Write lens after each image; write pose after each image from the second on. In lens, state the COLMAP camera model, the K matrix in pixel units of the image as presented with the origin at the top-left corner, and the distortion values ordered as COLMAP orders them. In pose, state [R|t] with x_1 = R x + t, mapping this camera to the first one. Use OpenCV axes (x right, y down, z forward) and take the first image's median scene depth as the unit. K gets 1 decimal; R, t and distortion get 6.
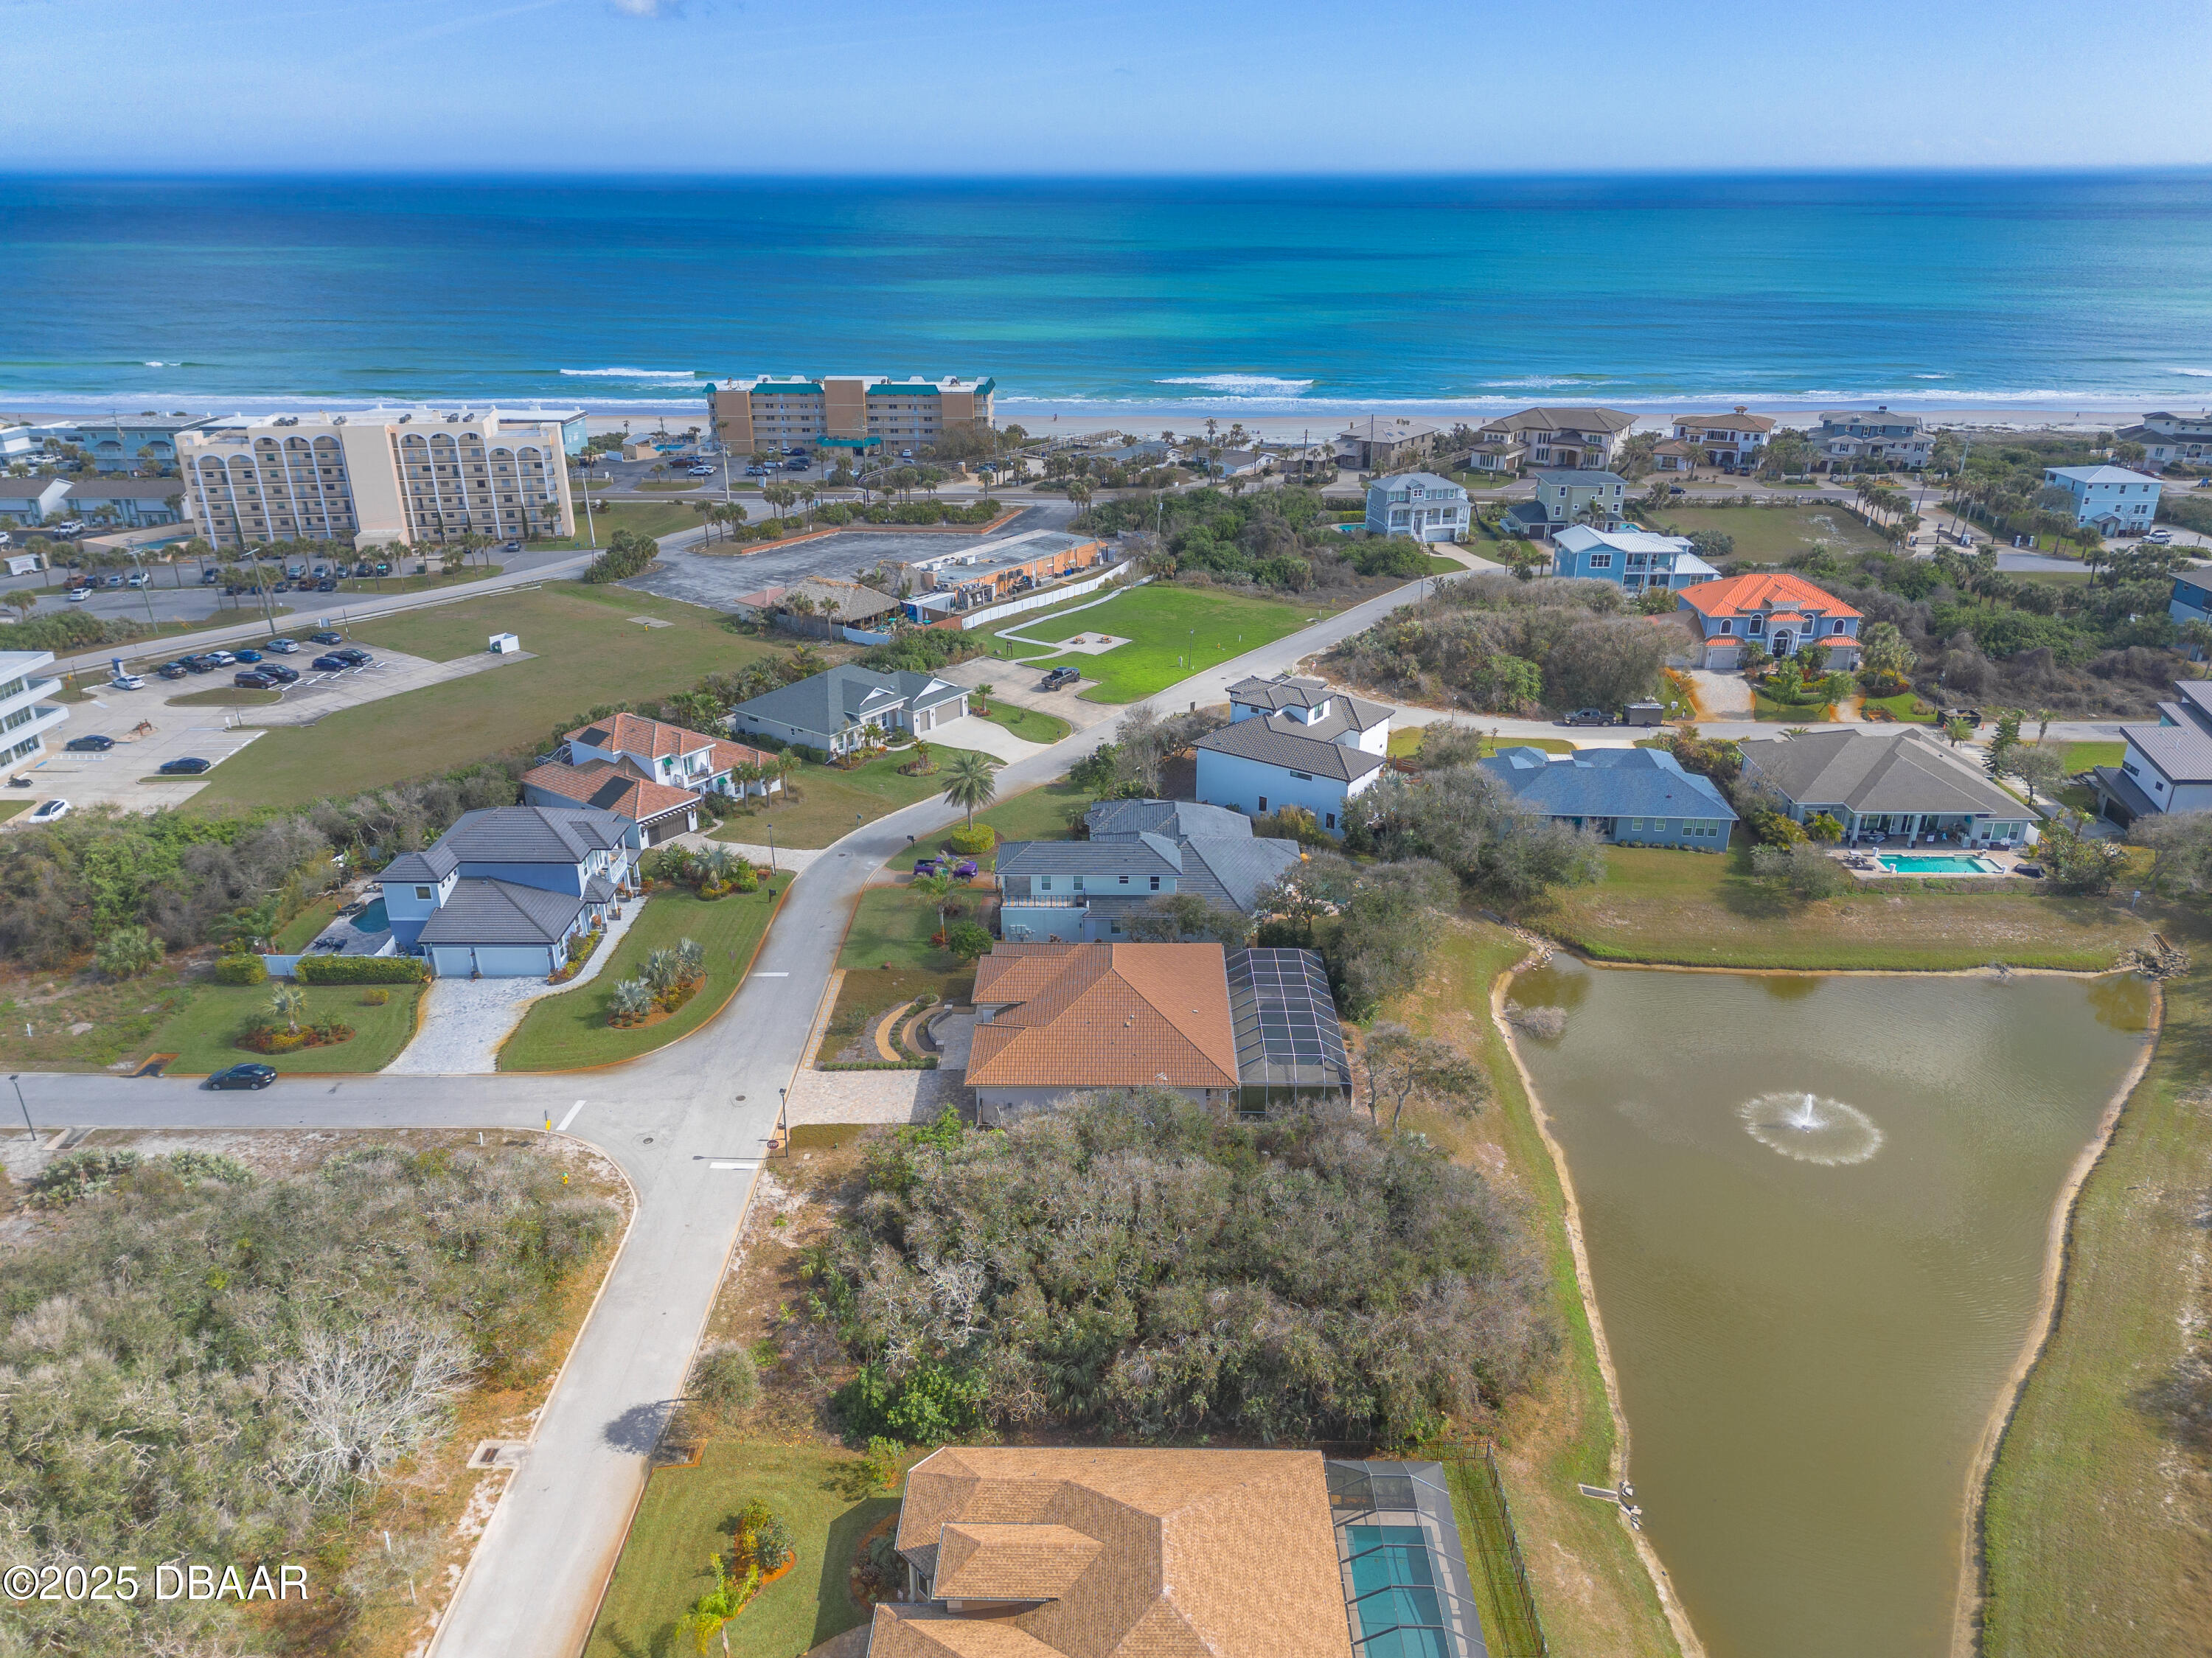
lens RADIAL K [[1537.5, 0, 1106.5], [0, 1537.5, 872.5], [0, 0, 1]] dist [0.074009, -0.073853]
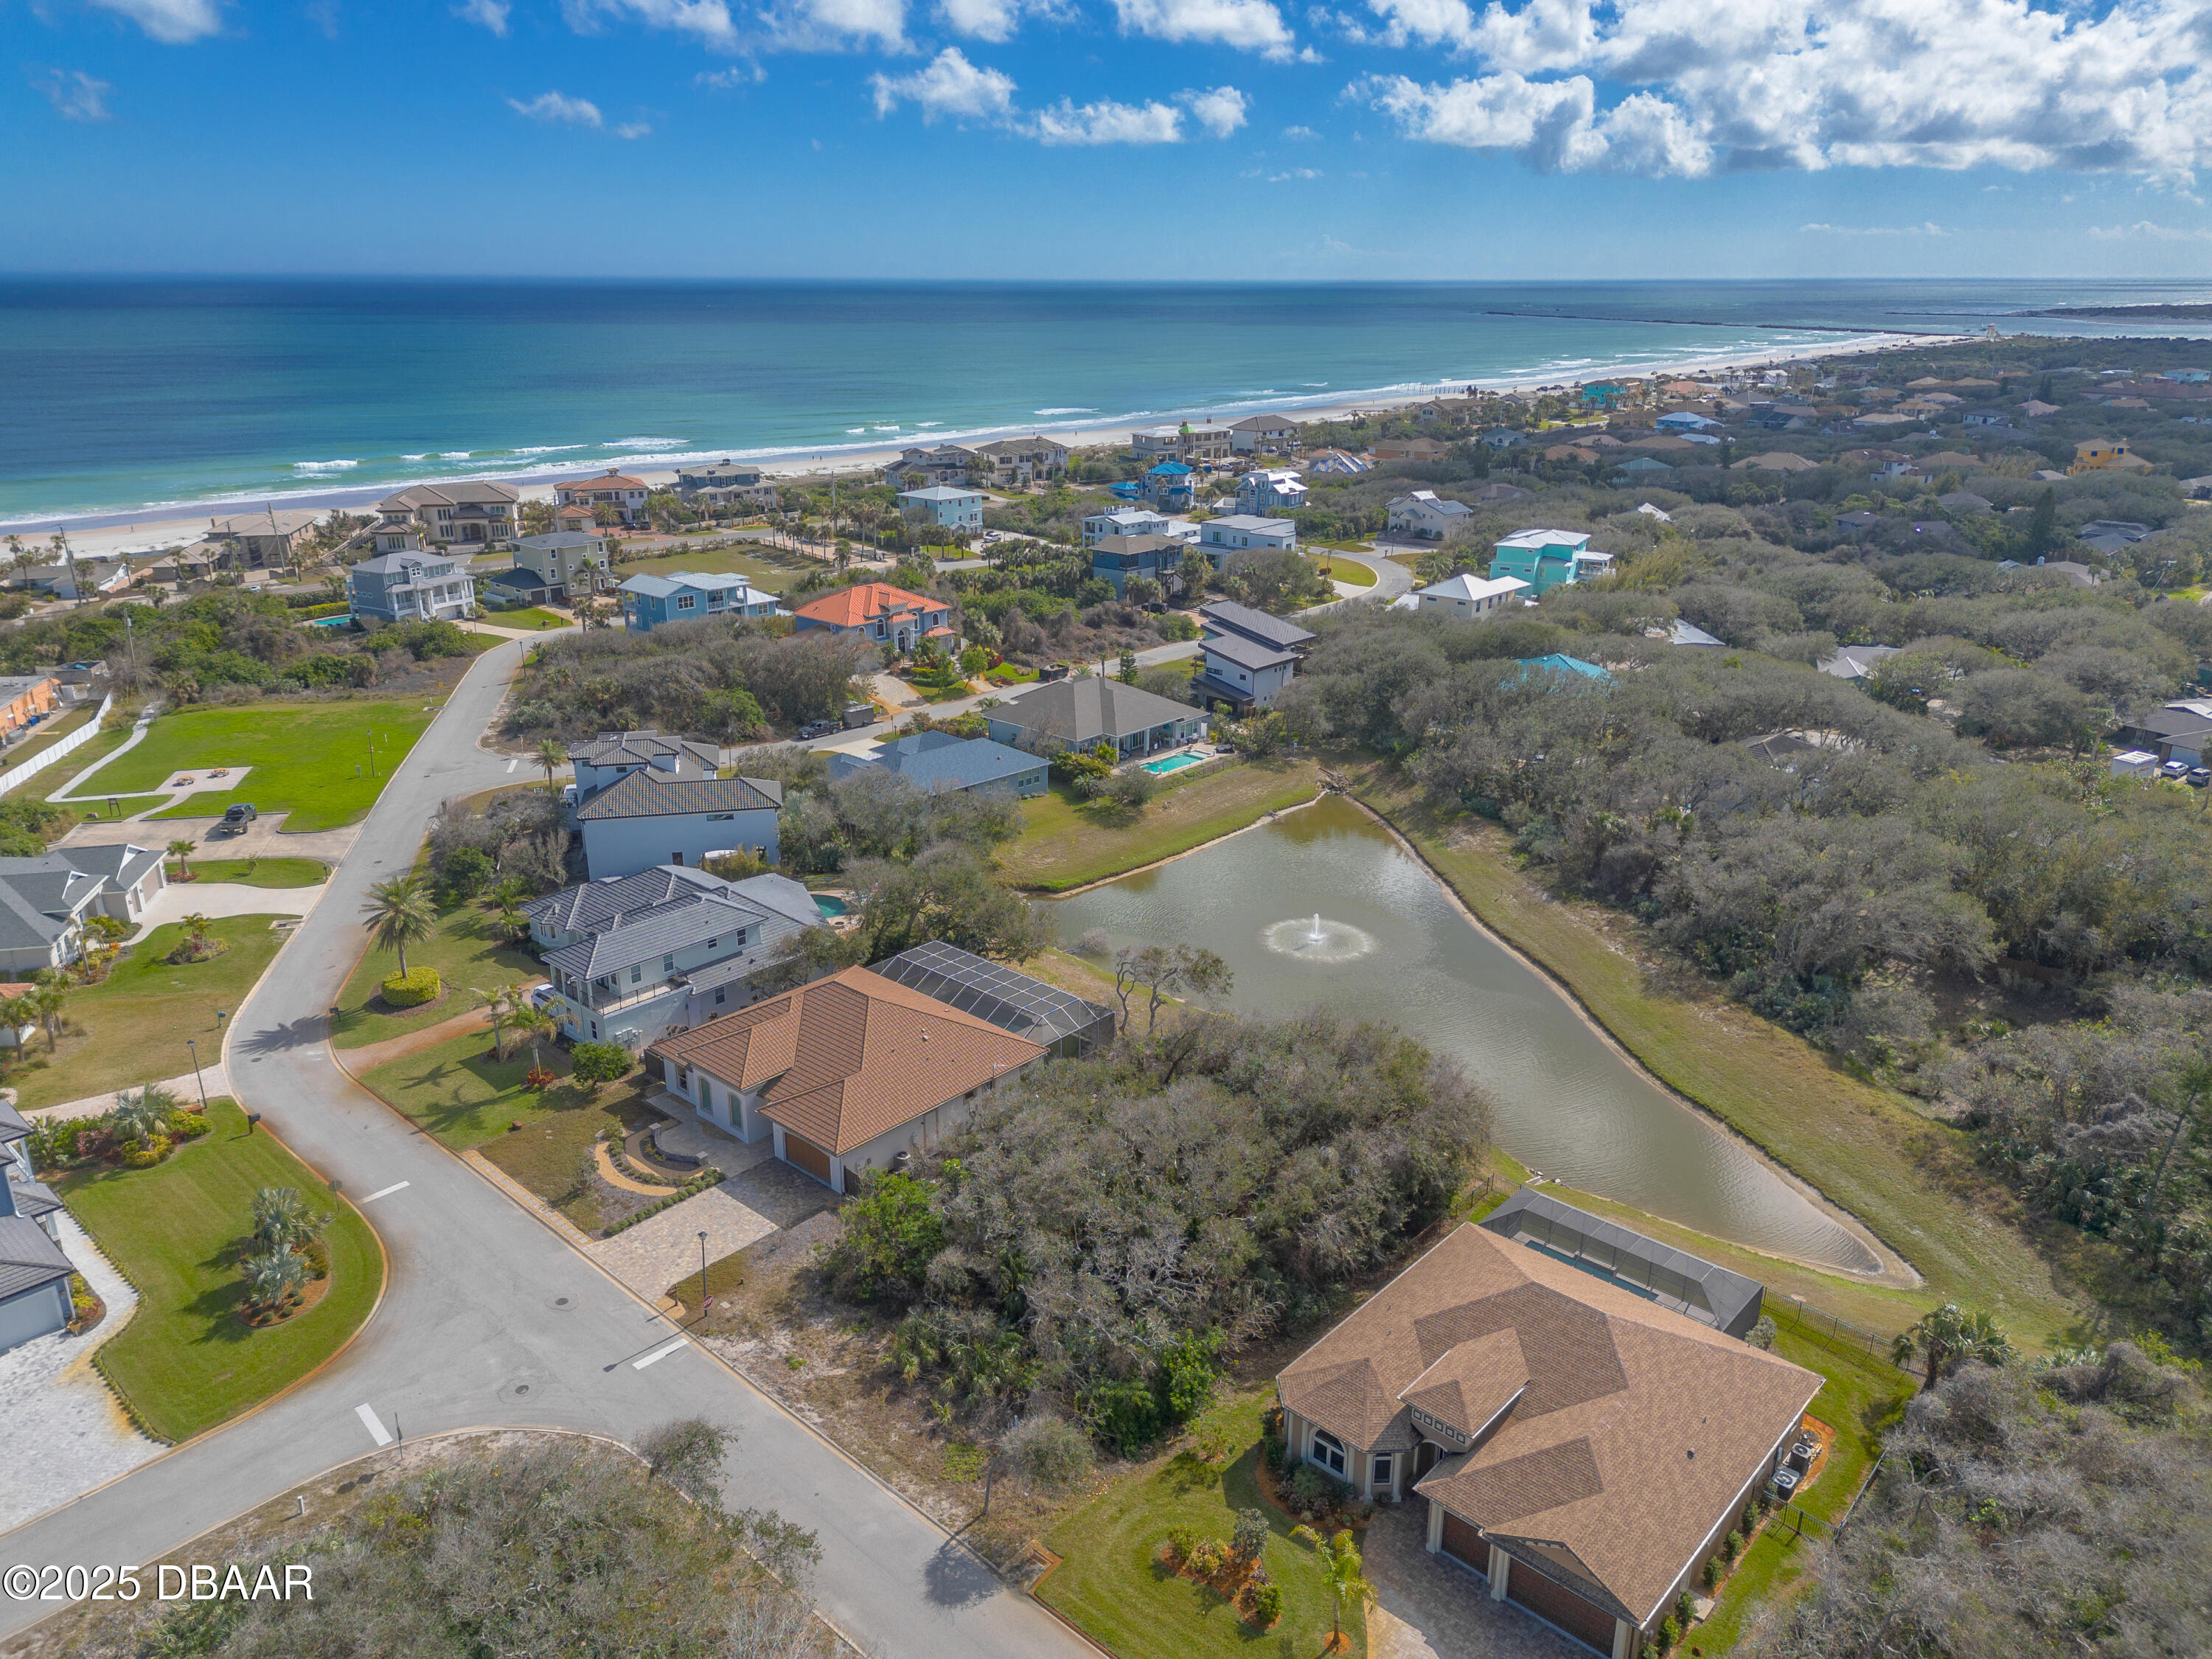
lens RADIAL K [[1570.7, 0, 1106.0], [0, 1570.7, 829.5], [0, 0, 1]] dist [0.066002, -0.053430]
pose [[0.661714, -0.244638, 0.708722, -0.360773], [0.306241, 0.951012, 0.042344, -0.020264], [-0.684362, 0.189020, 0.704216, 0.122994]]
